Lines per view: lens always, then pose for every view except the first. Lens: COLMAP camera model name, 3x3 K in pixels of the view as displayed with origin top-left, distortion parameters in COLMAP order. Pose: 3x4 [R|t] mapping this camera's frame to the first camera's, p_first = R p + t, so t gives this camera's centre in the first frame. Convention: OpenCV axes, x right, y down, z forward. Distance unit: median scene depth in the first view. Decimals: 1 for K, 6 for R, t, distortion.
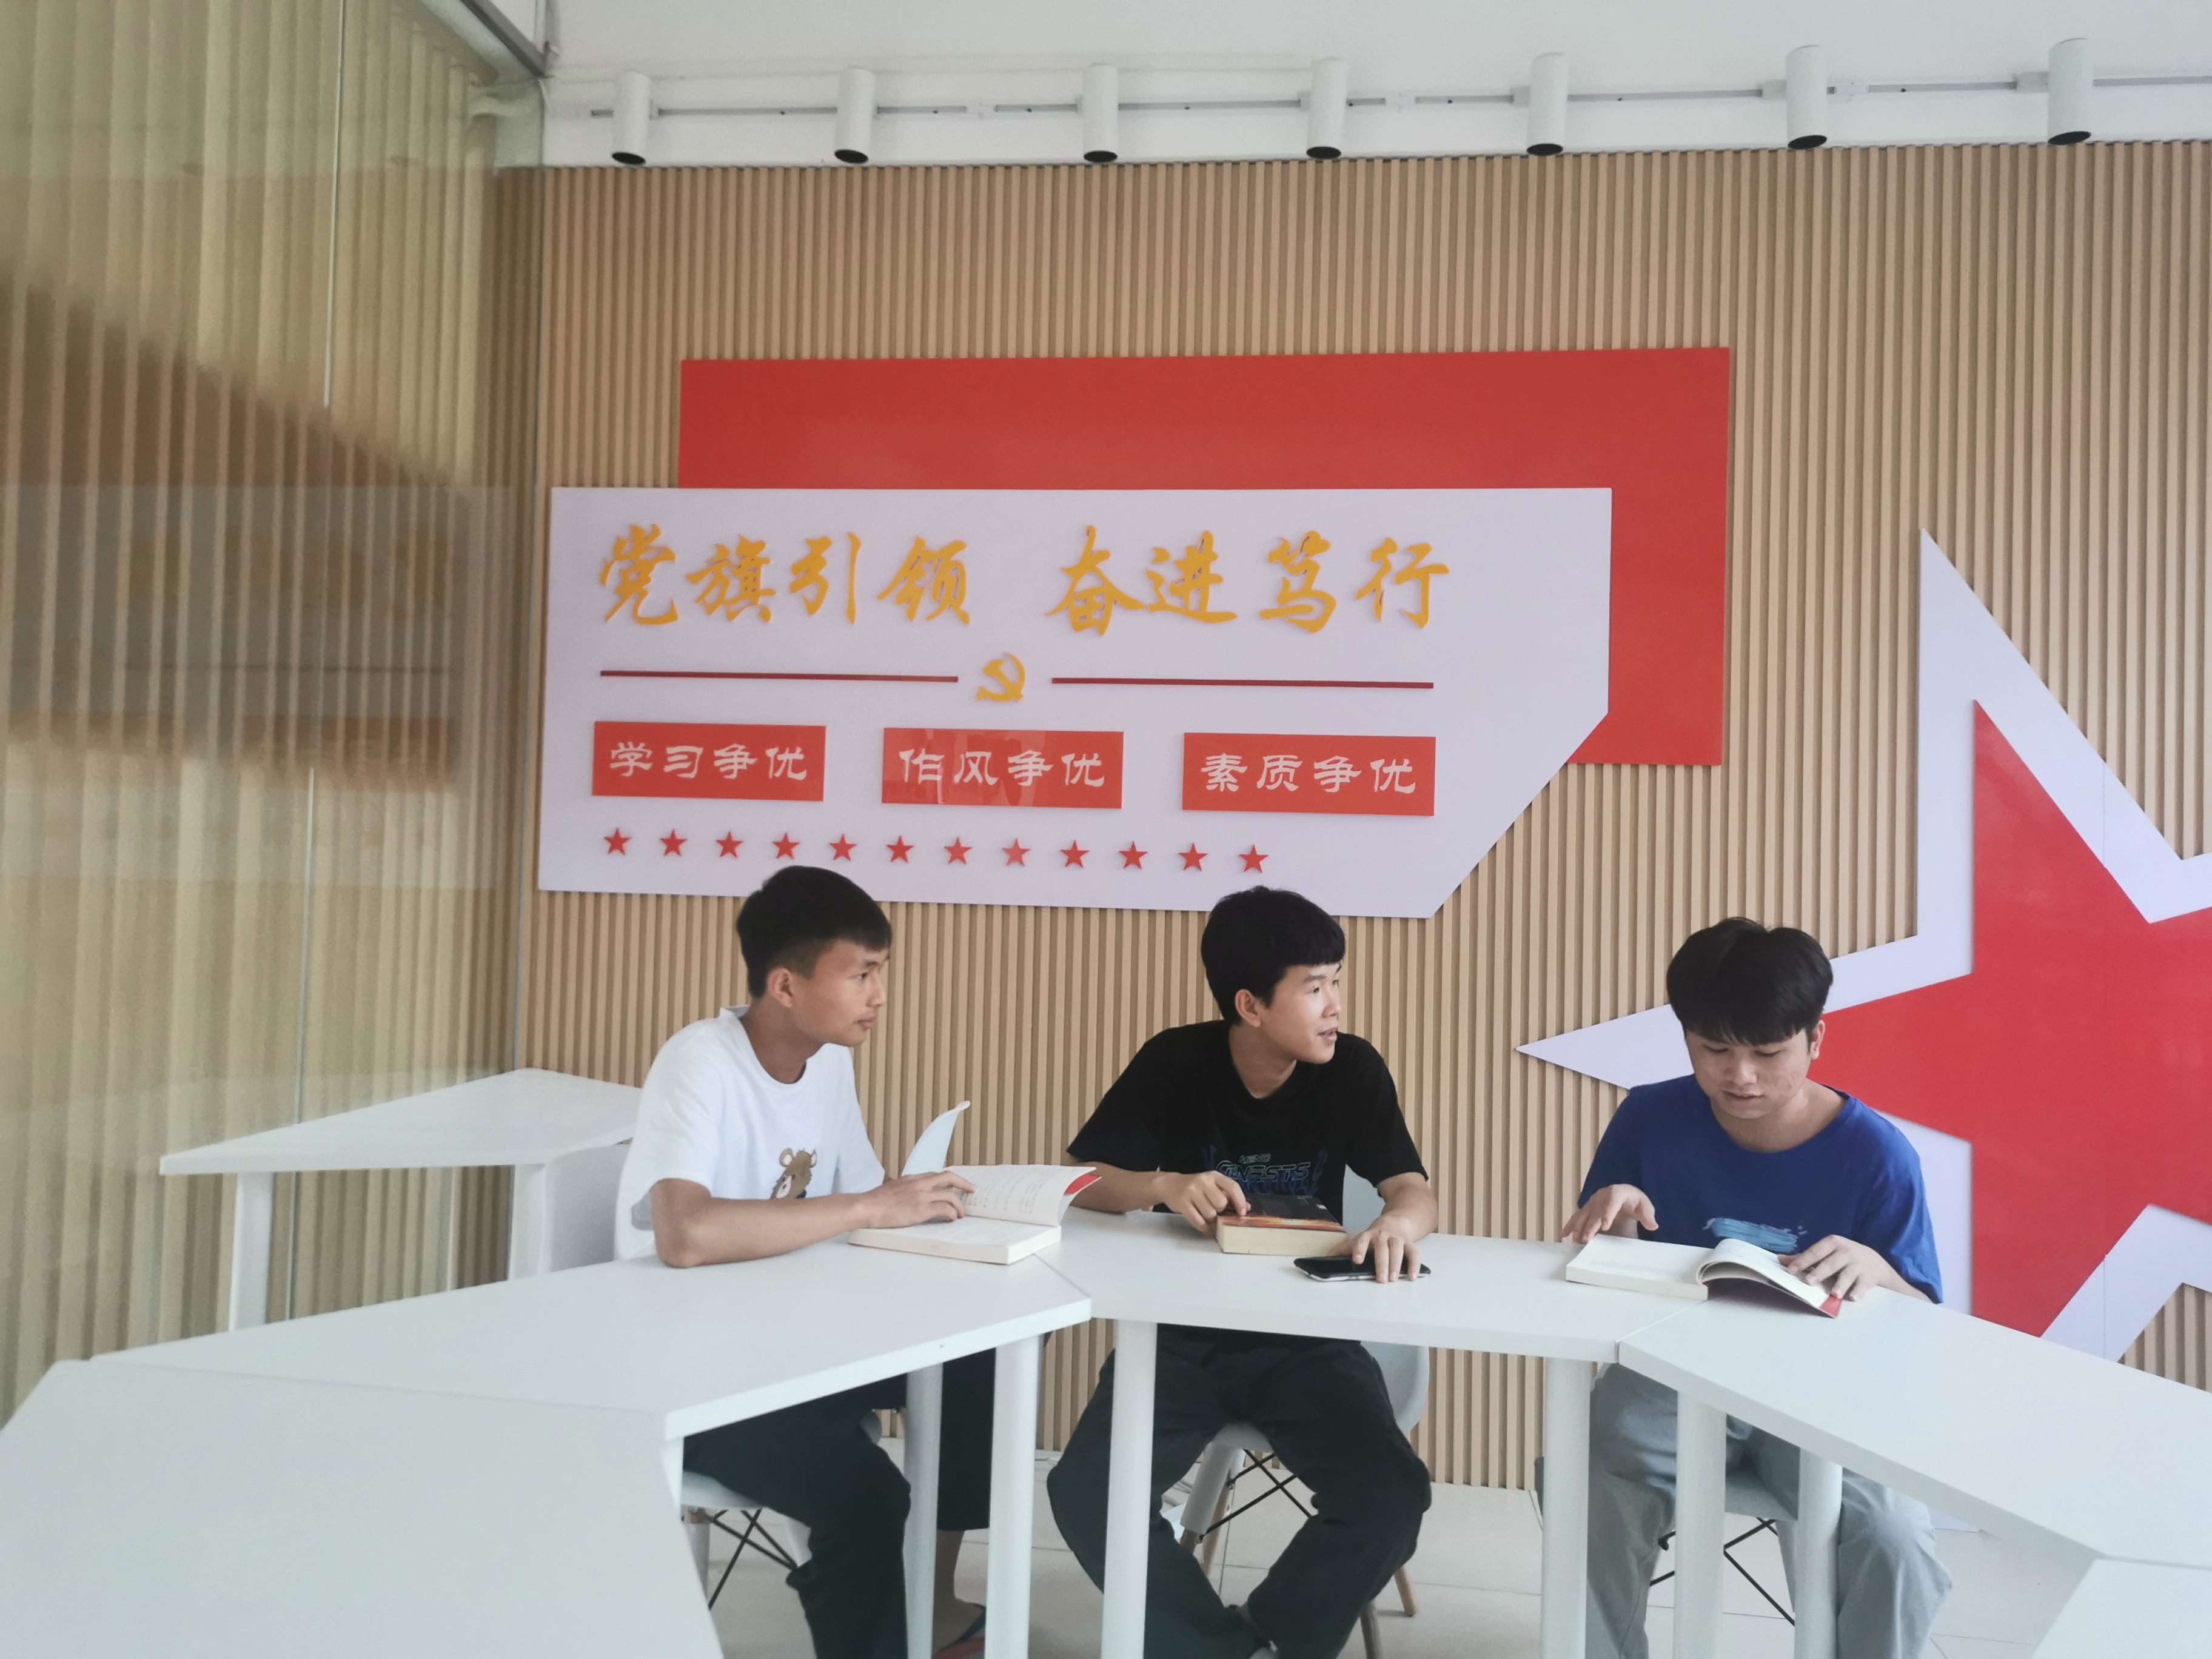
lens RADIAL K [[1743.5, 0, 1100.8], [0, 1743.5, 828.6], [0, 0, 1]] dist [0.025784, -0.031475]
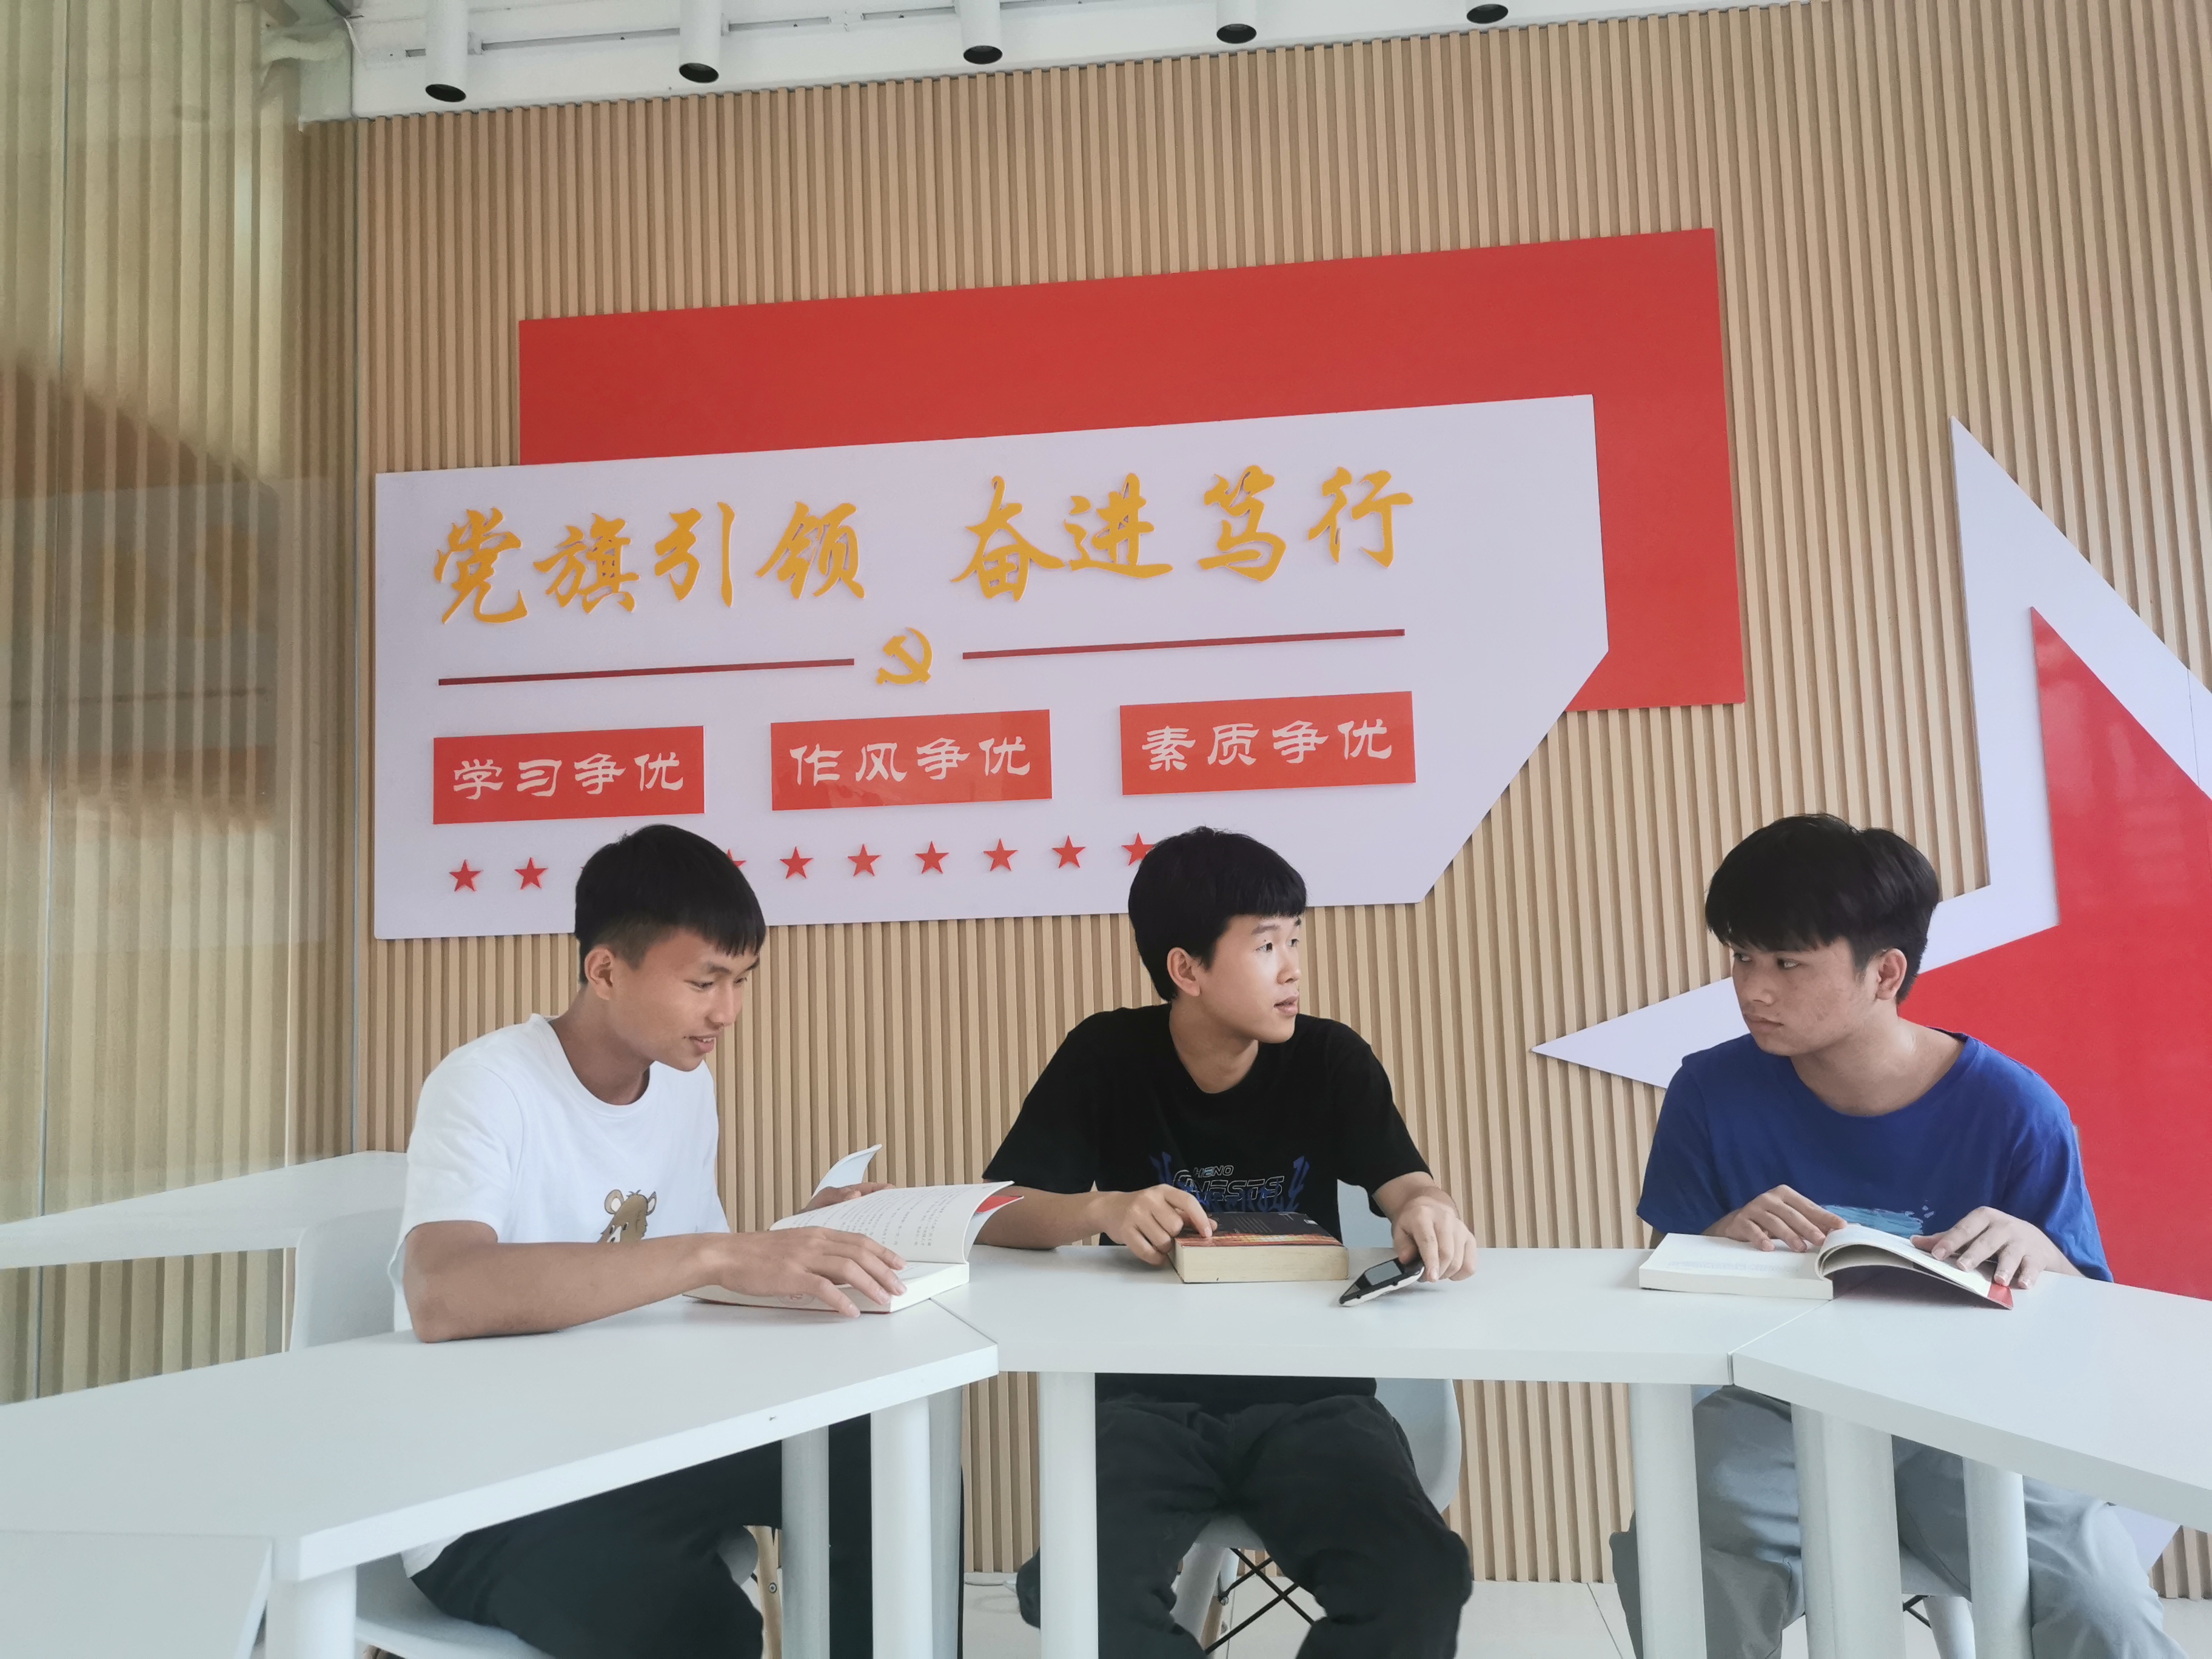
lens RADIAL K [[1743.5, 0, 1107.9], [0, 1743.5, 826.6], [0, 0, 1]] dist [0.025784, -0.031475]
pose [[0.998062, -0.059645, 0.017733, 0.023747], [0.060625, 0.996283, -0.061194, 0.057436], [-0.014017, 0.062150, 0.997968, 0.149582]]
